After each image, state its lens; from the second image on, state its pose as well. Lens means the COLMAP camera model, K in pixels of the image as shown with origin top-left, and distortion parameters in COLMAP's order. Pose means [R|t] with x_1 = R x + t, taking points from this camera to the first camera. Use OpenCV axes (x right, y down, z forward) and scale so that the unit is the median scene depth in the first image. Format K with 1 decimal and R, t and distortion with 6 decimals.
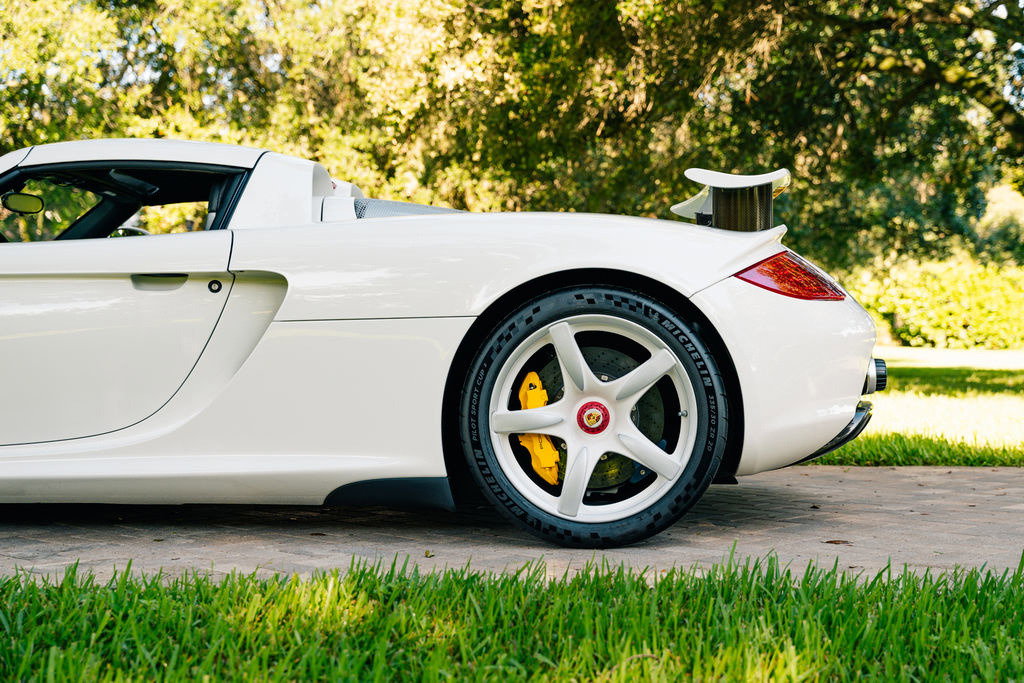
lens RADIAL K [[1491.3, 0, 511.2], [0, 1491.3, 345.7], [0, 0, 1]] dist [0.031089, 0.000000]
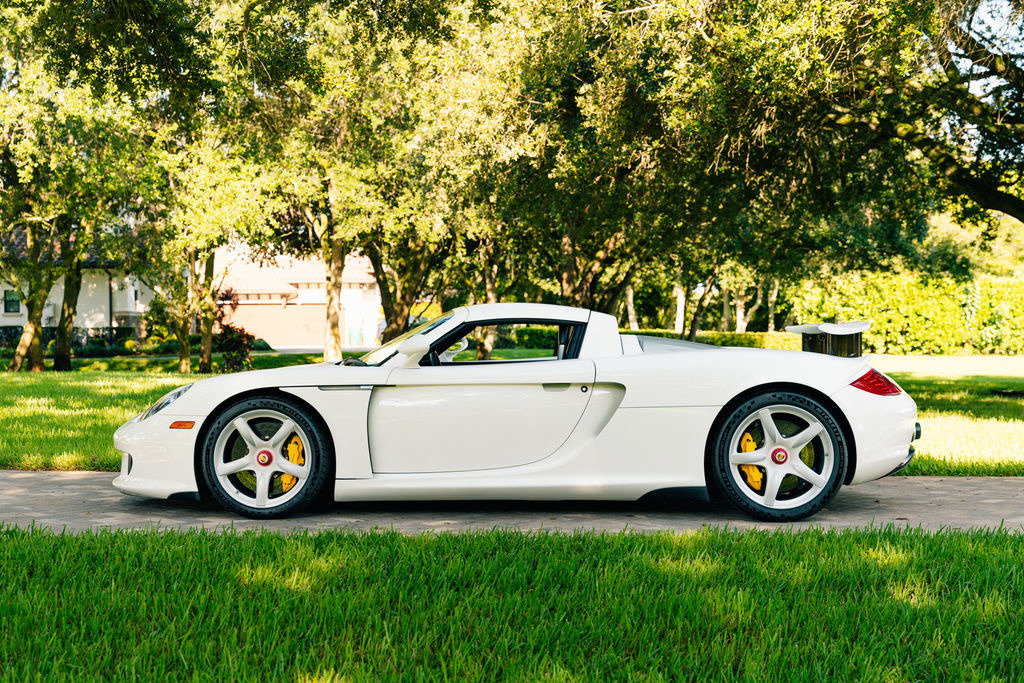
lens RADIAL K [[1491.3, 0, 488.0], [0, 1491.3, 332.4], [0, 0, 1]] dist [0.031089, 0.000000]
pose [[0.999610, -0.000124, 0.027933, -0.094314], [0.000332, 0.999972, -0.007470, -0.024718], [-0.027931, 0.007476, 0.999582, -0.236696]]
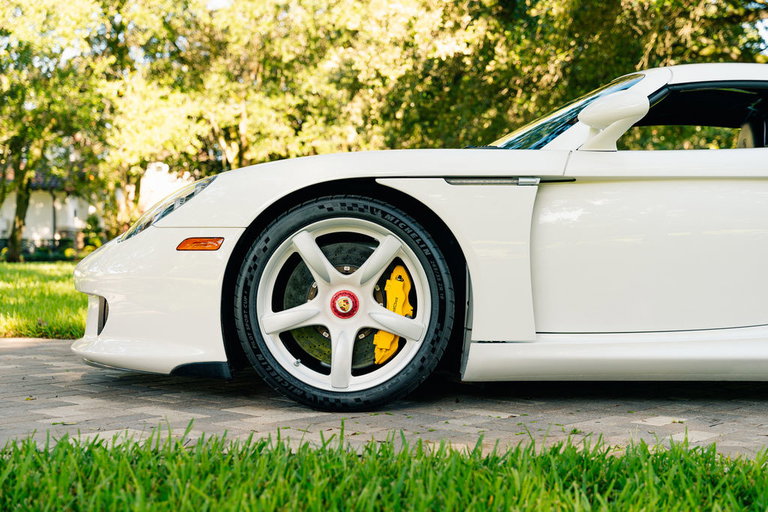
lens RADIAL K [[1118.5, 0, 384.8], [0, 1118.5, 253.7], [0, 0, 1]] dist [0.031089, 0.000000]
pose [[0.997584, 0.012146, 0.068393, -0.160824], [-0.011531, 0.999889, -0.009386, 0.005313], [-0.068500, 0.008575, 0.997614, 0.046075]]
